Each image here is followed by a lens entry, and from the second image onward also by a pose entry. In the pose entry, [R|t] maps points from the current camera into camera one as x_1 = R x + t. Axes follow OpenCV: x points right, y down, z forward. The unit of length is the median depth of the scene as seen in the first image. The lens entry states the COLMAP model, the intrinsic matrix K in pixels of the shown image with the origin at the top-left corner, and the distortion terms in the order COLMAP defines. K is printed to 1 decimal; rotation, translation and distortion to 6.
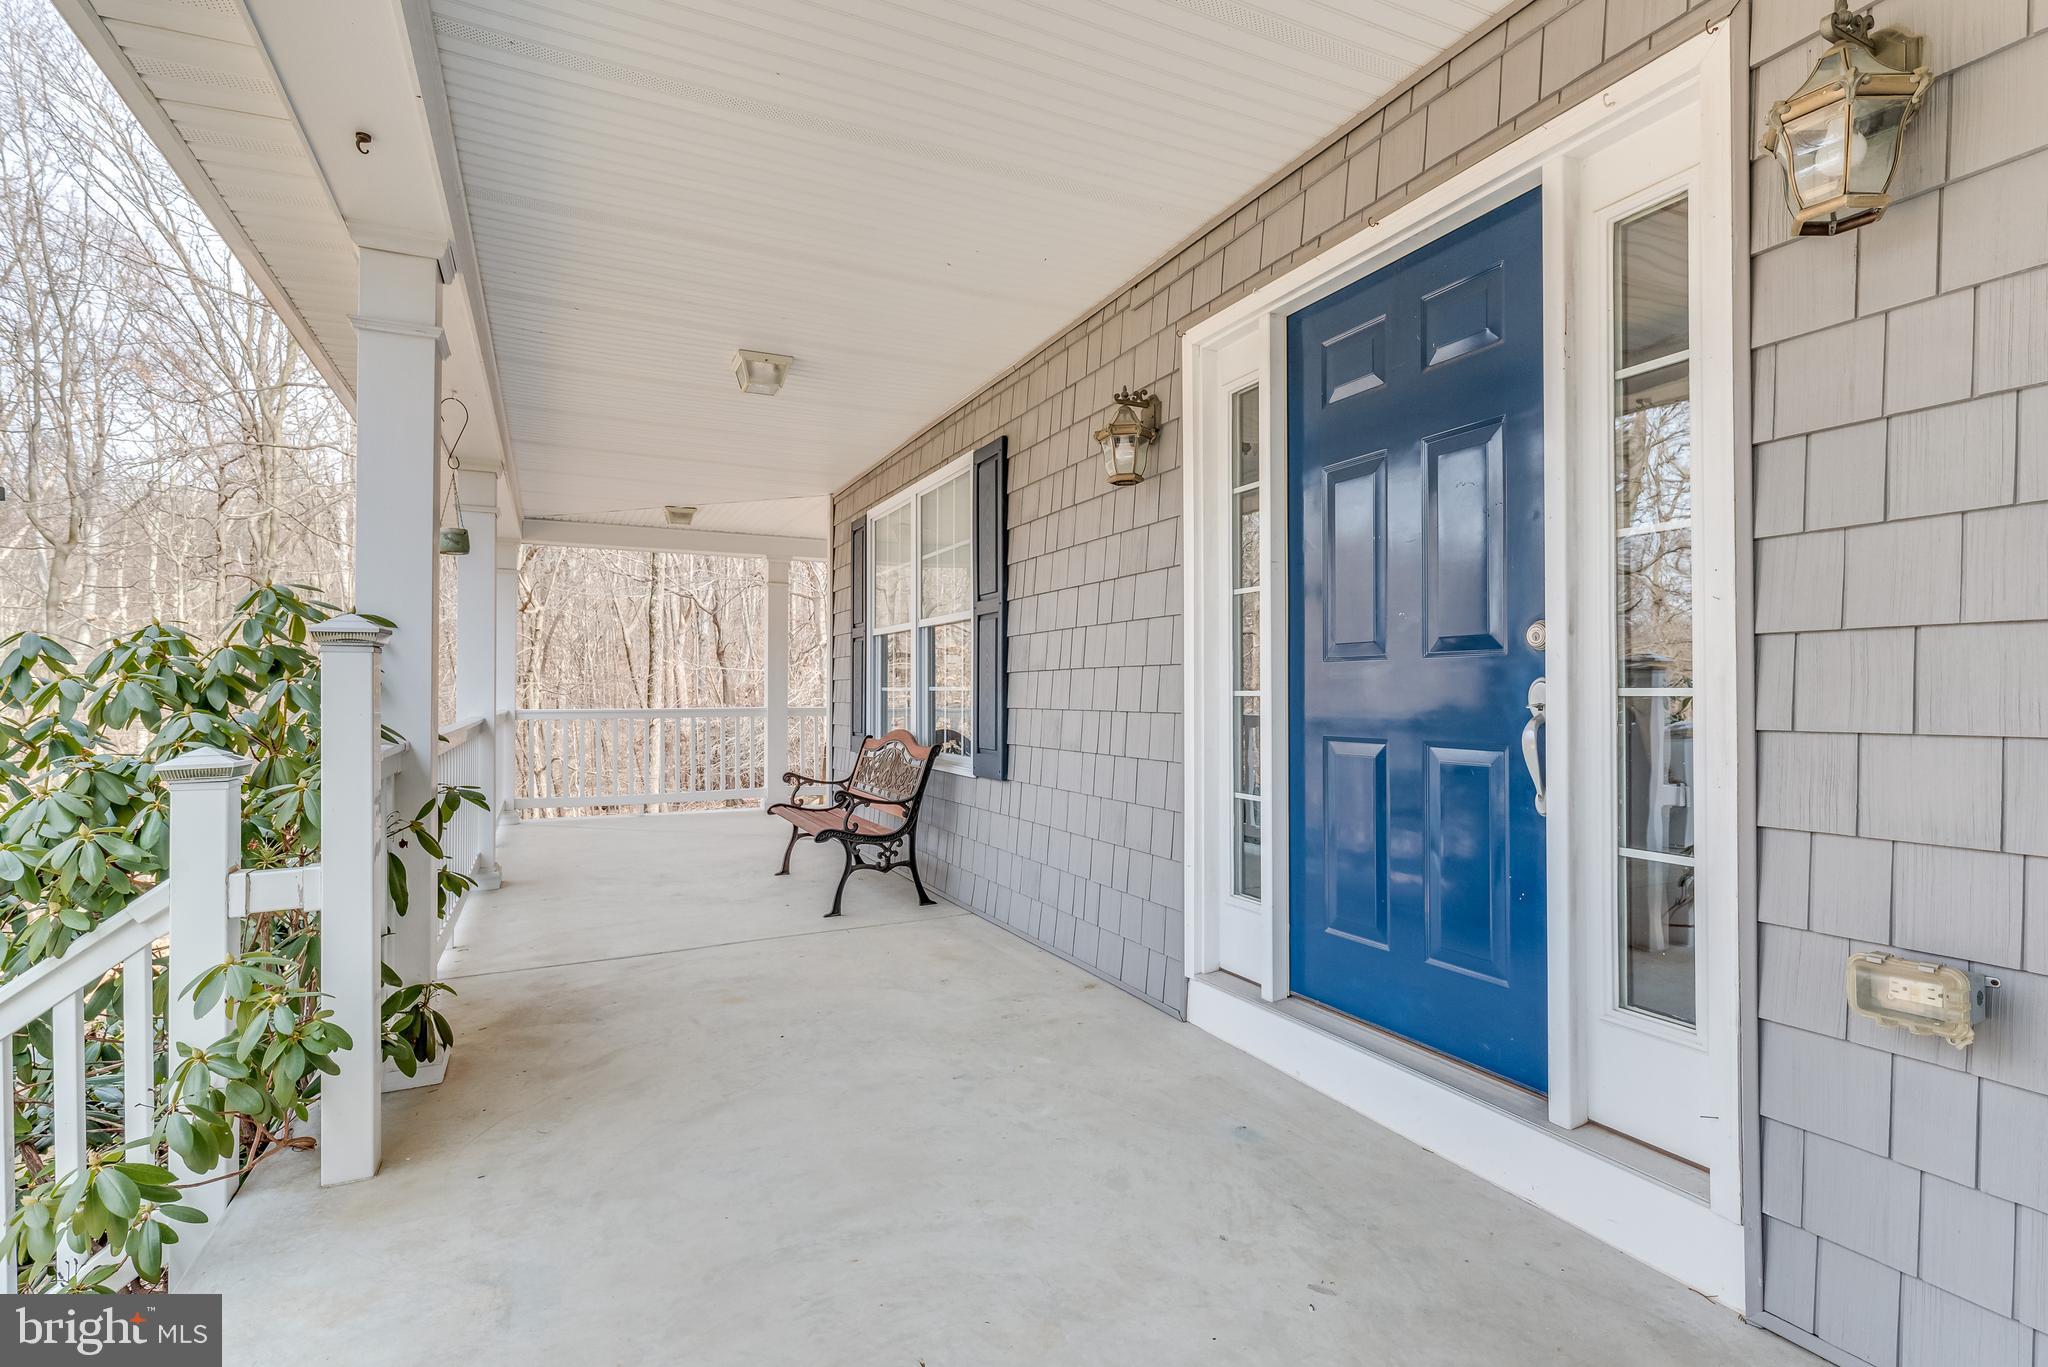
lens RADIAL K [[957.9, 0, 1024.0], [0, 957.9, 683.5], [0, 0, 1]] dist [-0.000199, 0.000017]
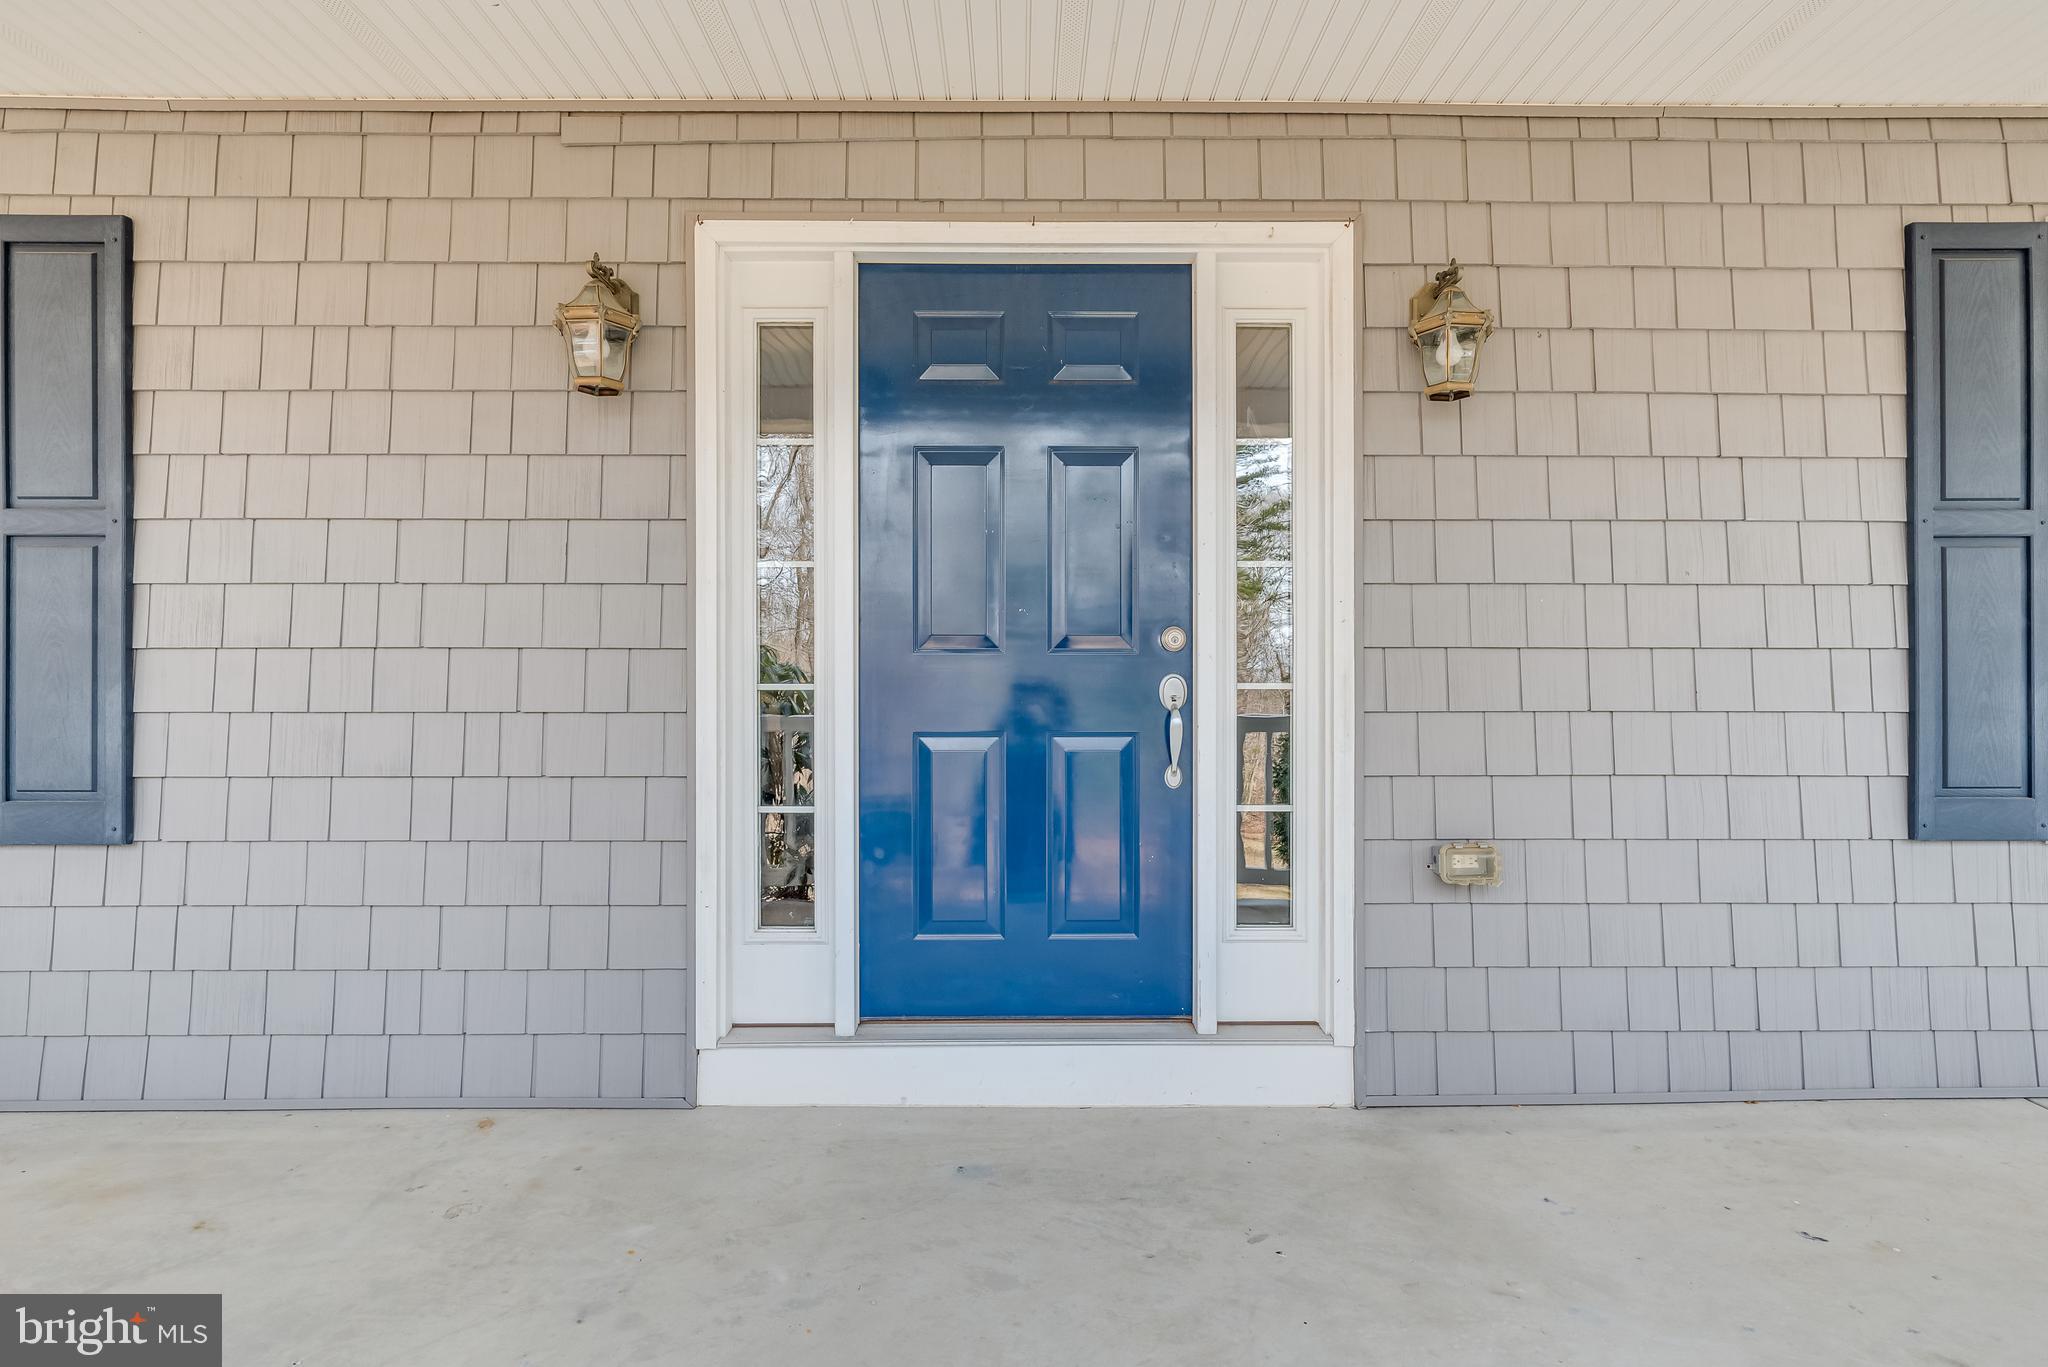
lens RADIAL K [[1003.2, 0, 1024.0], [0, 1003.2, 683.5], [0, 0, 1]] dist [-0.002456, -0.000551]
pose [[0.438356, -0.002709, 0.898797, -0.472958], [-0.010001, 0.999919, 0.007892, -0.001422], [-0.898746, -0.012448, 0.438294, 0.428877]]
